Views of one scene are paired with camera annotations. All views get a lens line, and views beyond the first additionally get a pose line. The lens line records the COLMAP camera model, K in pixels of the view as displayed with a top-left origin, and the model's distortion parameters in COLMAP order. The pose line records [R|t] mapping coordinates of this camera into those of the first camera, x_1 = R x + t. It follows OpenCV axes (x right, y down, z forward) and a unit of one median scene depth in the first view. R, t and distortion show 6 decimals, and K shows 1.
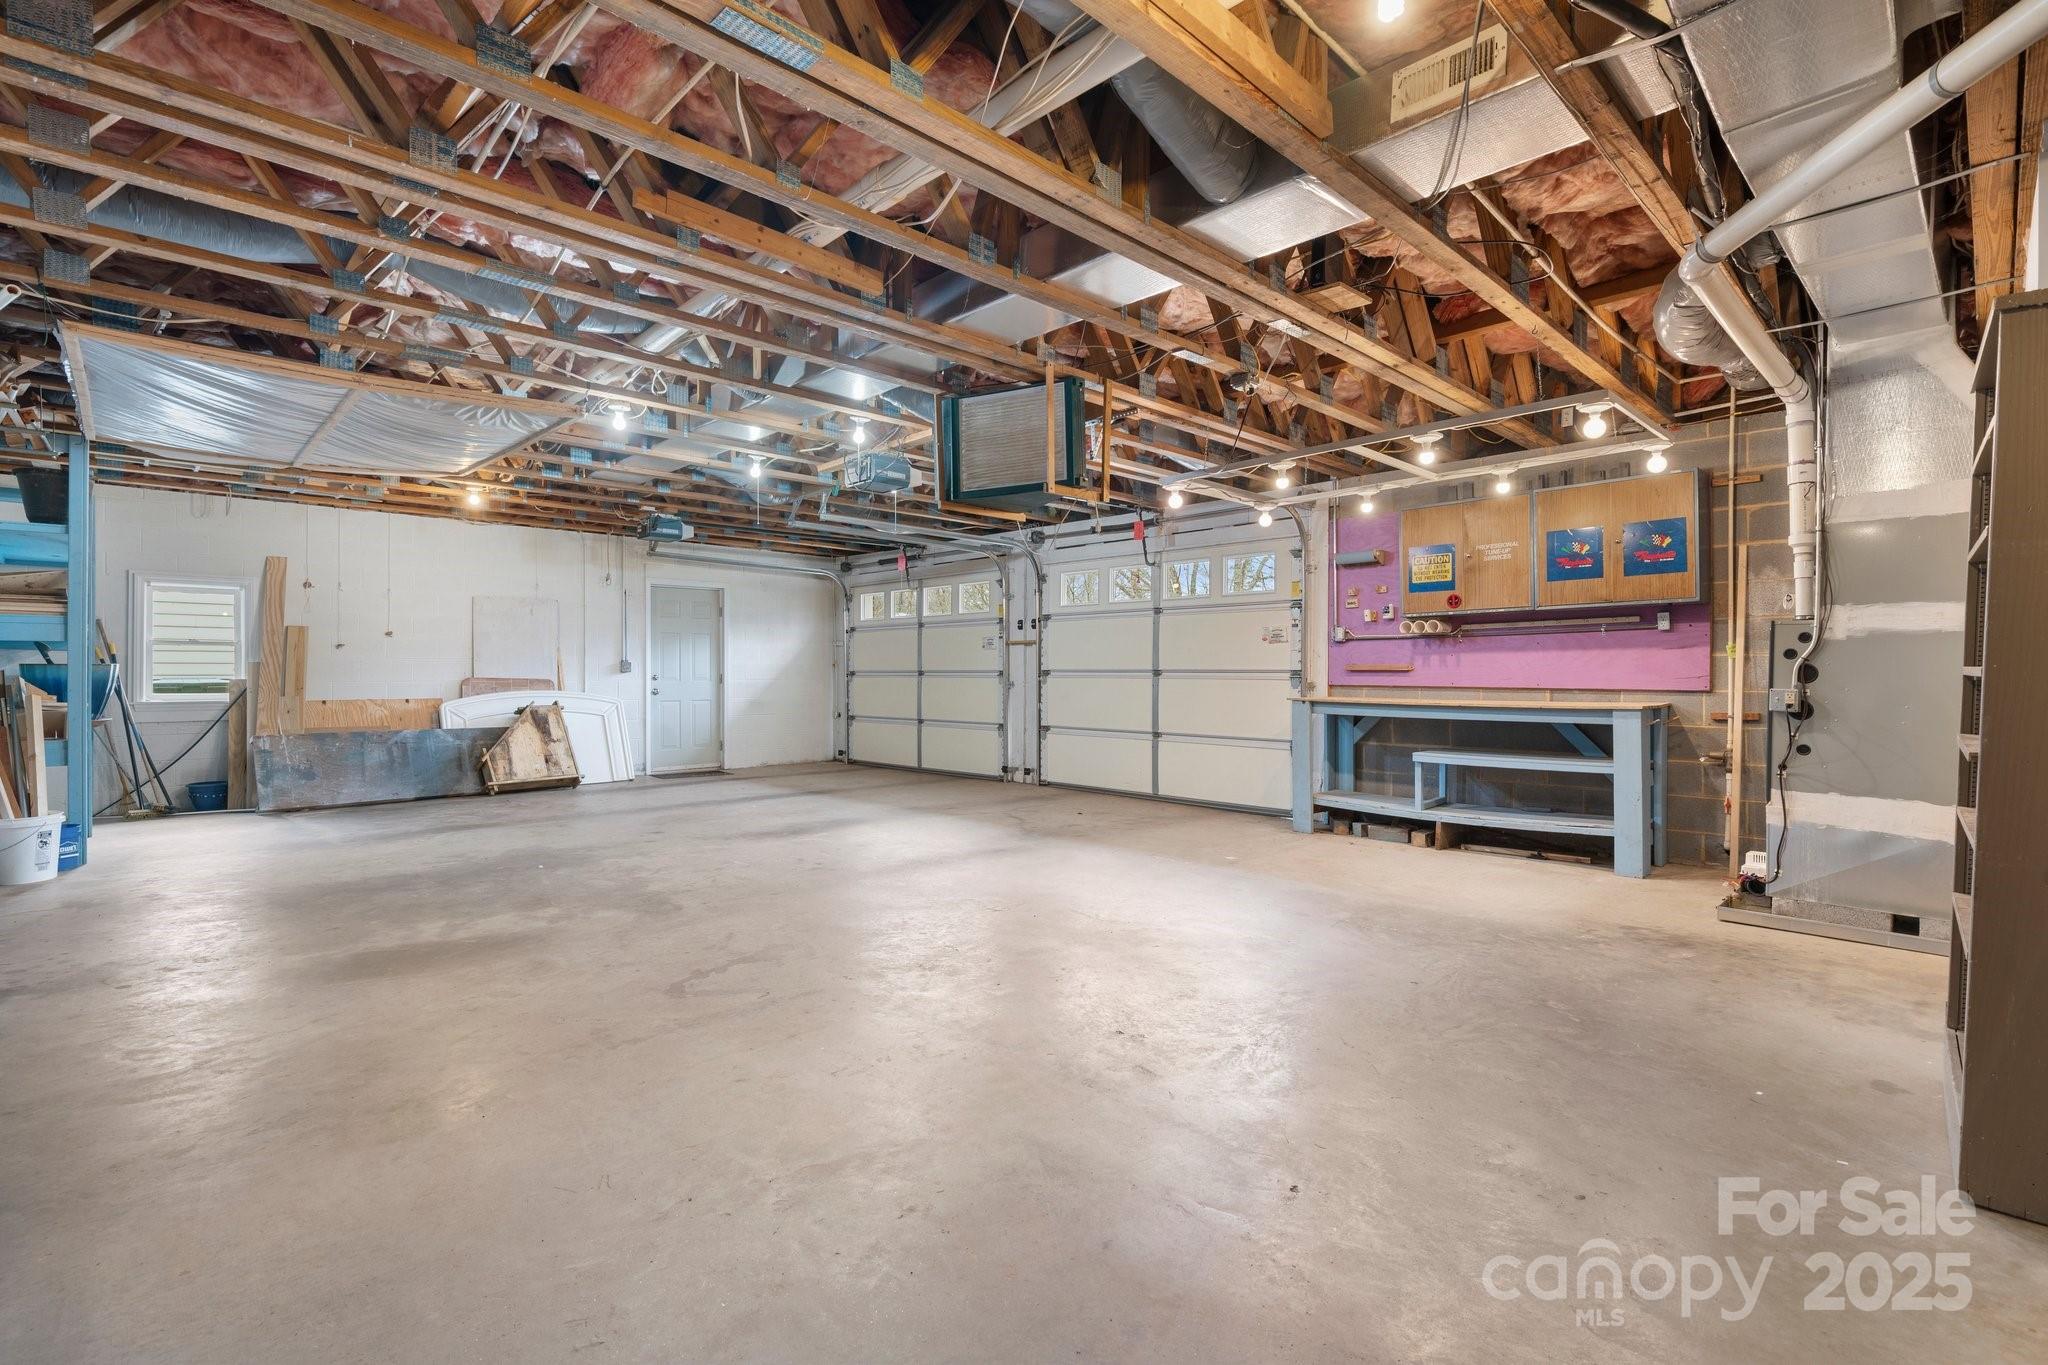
lens RADIAL K [[925.5, 0, 1019.9], [0, 925.5, 691.7], [0, 0, 1]] dist [0.001363, 0.000279]
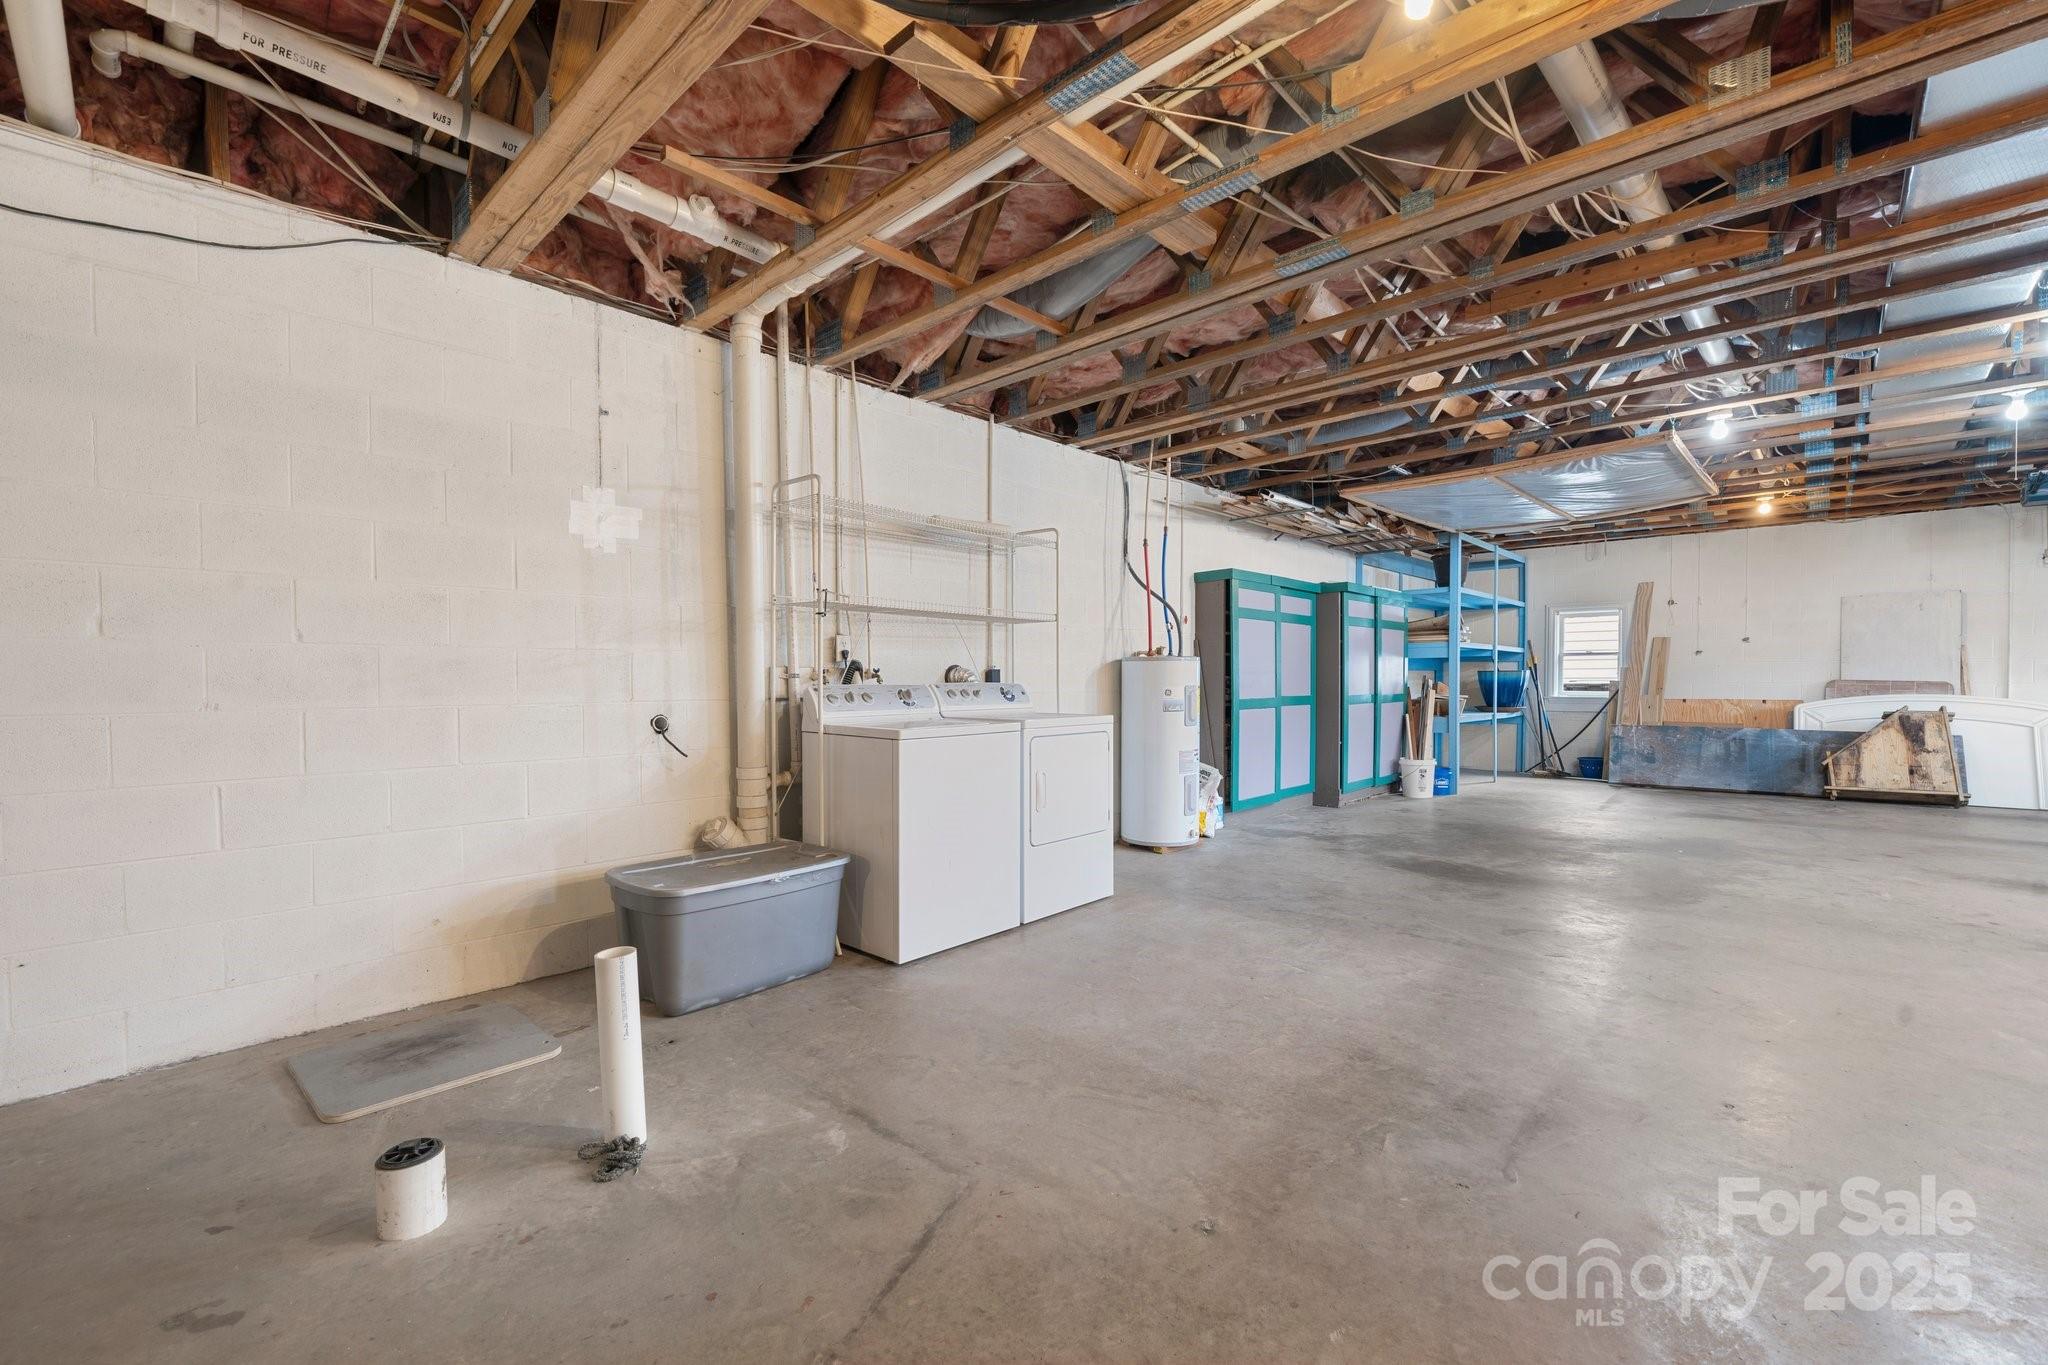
lens RADIAL K [[818.3, 0, 1023.9], [0, 818.3, 687.9], [0, 0, 1]] dist [0.001426, -0.000009]
pose [[0.064328, 0.009589, -0.997883, 0.268655], [-0.014907, 0.999851, 0.008647, -0.001158], [0.997817, 0.014319, 0.064461, 0.107060]]
